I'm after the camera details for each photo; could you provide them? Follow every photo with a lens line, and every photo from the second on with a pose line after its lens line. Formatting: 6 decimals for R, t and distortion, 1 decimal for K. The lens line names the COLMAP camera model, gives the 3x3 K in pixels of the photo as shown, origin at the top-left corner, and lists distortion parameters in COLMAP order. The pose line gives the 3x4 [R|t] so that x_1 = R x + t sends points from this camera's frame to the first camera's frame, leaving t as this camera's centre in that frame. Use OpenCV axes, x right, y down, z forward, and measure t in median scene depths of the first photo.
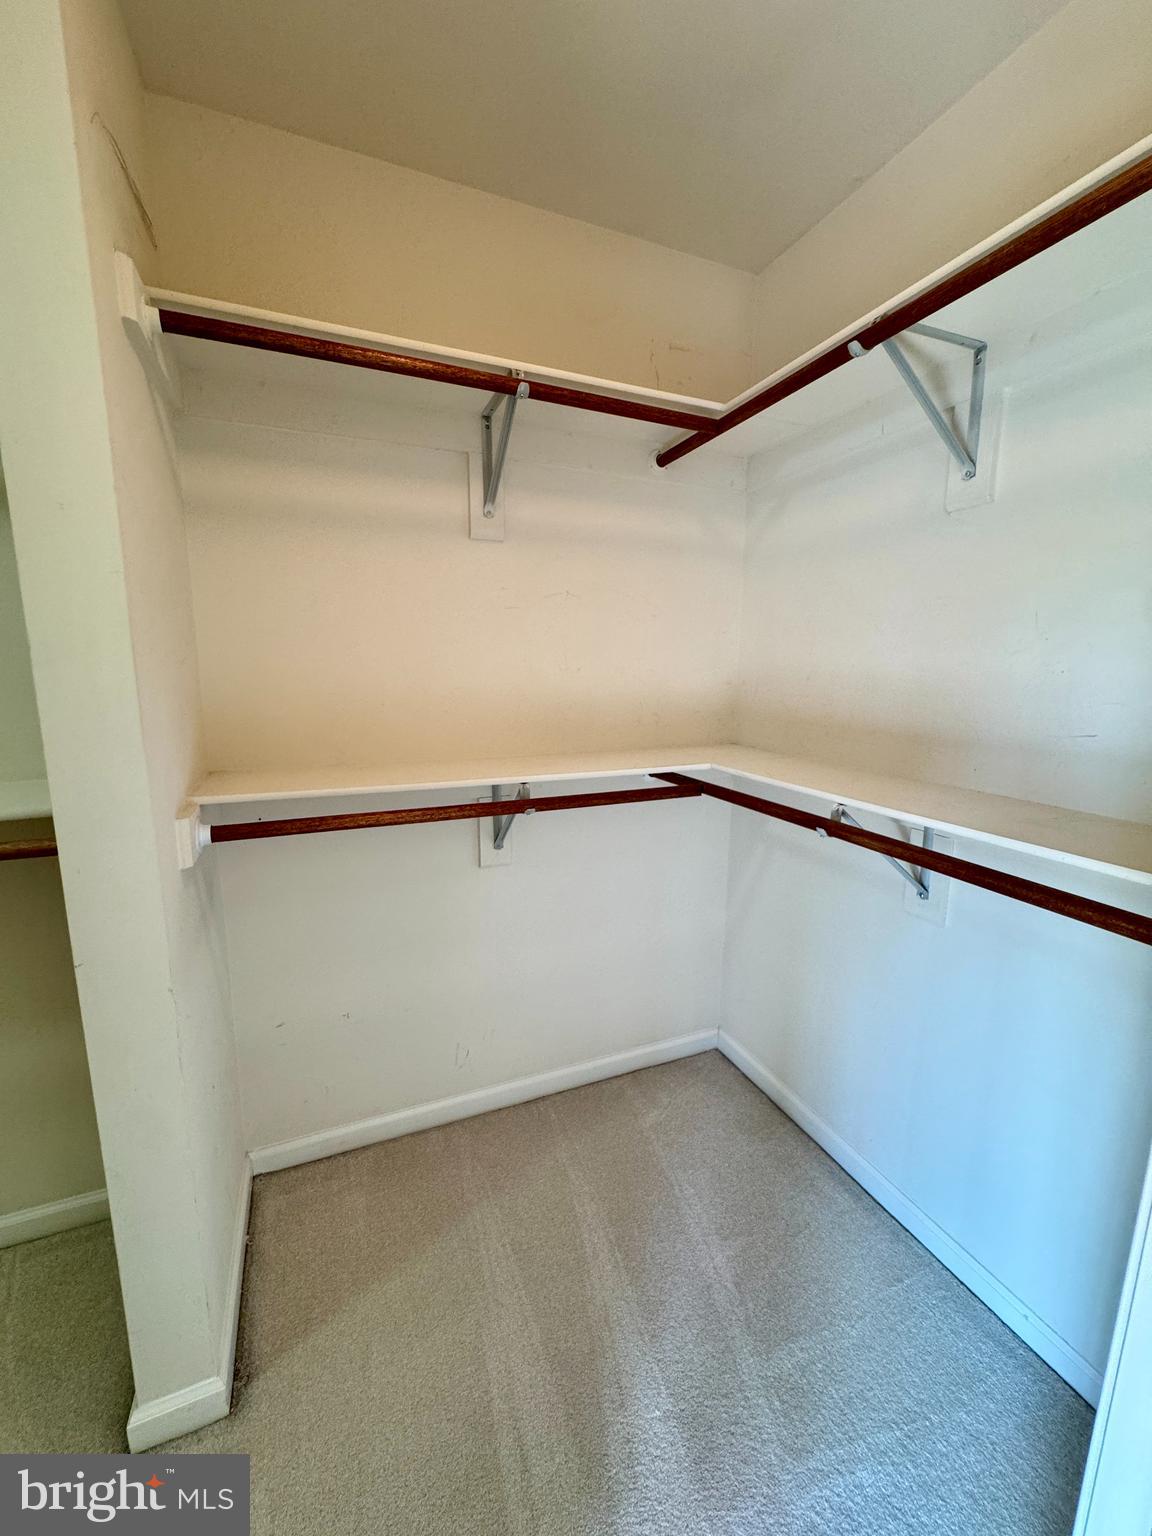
lens RADIAL K [[612.8, 0, 576.8], [0, 612.8, 771.0], [0, 0, 1]] dist [-0.001679, 0.000530]
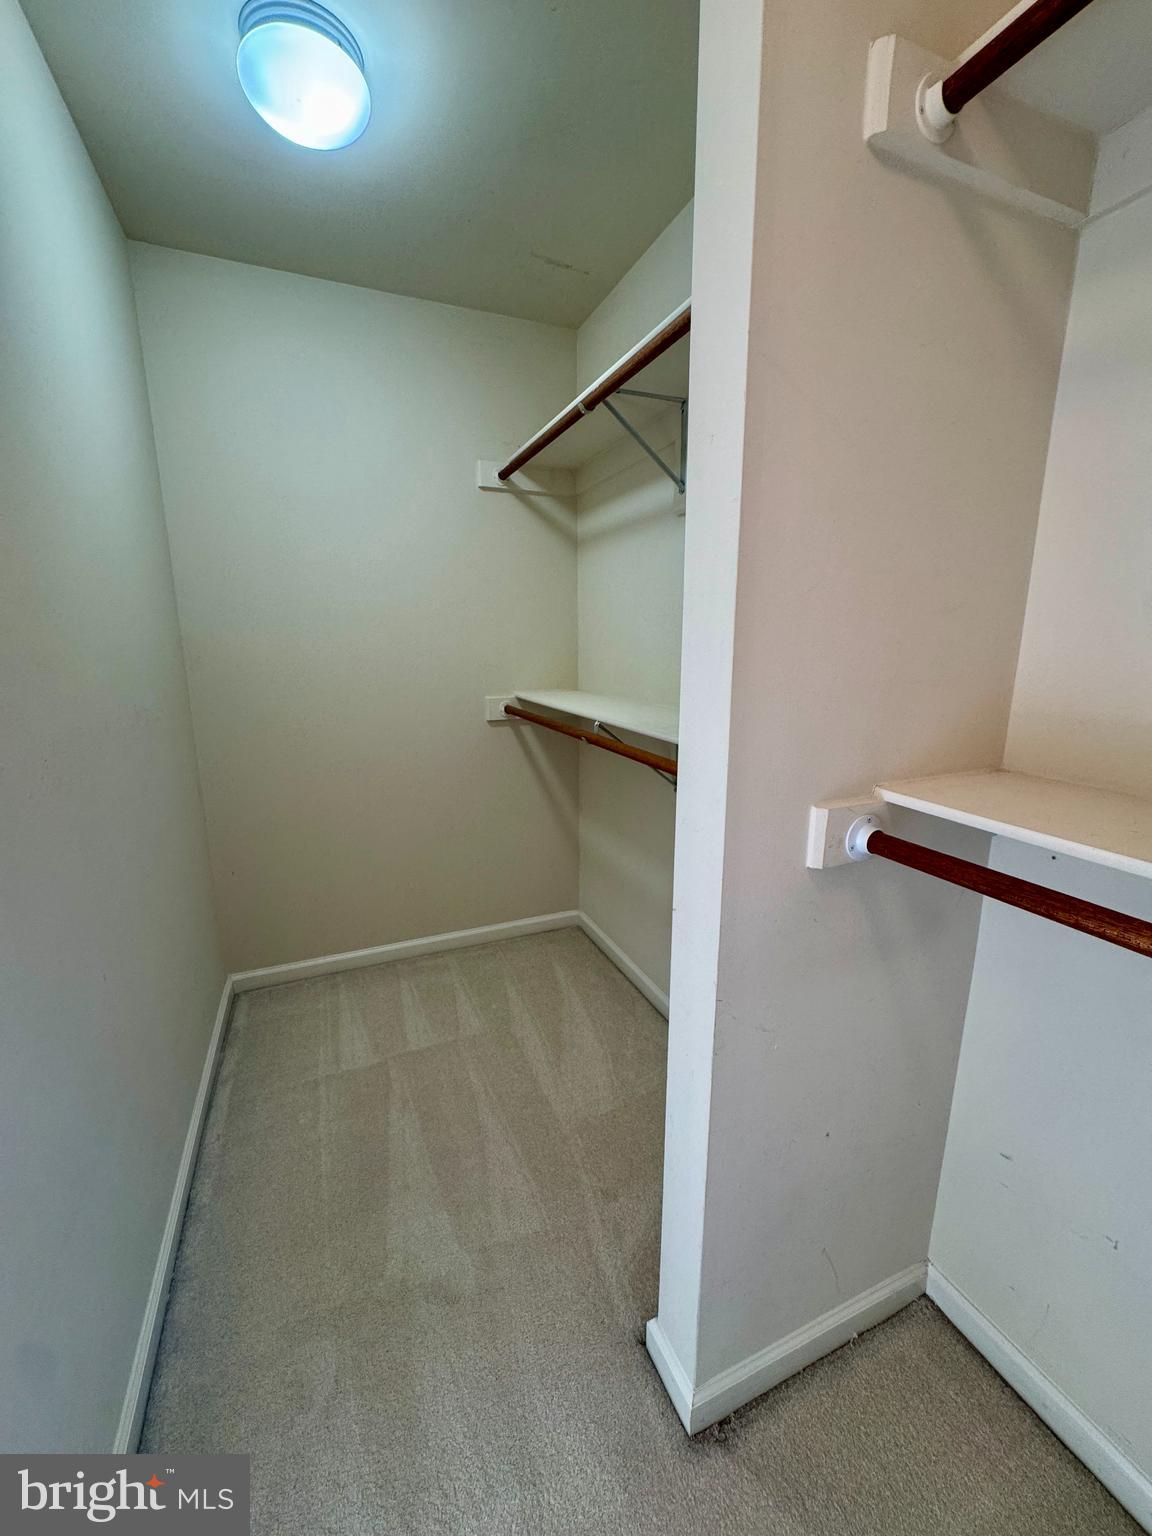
lens RADIAL K [[612.8, 0, 576.9], [0, 612.8, 767.3], [0, 0, 1]] dist [-0.001679, 0.000530]
pose [[0.009177, 0.205314, -0.978653, 0.117889], [-0.167936, 0.965110, 0.200898, -0.077027], [0.985755, 0.162507, 0.043336, 0.602591]]
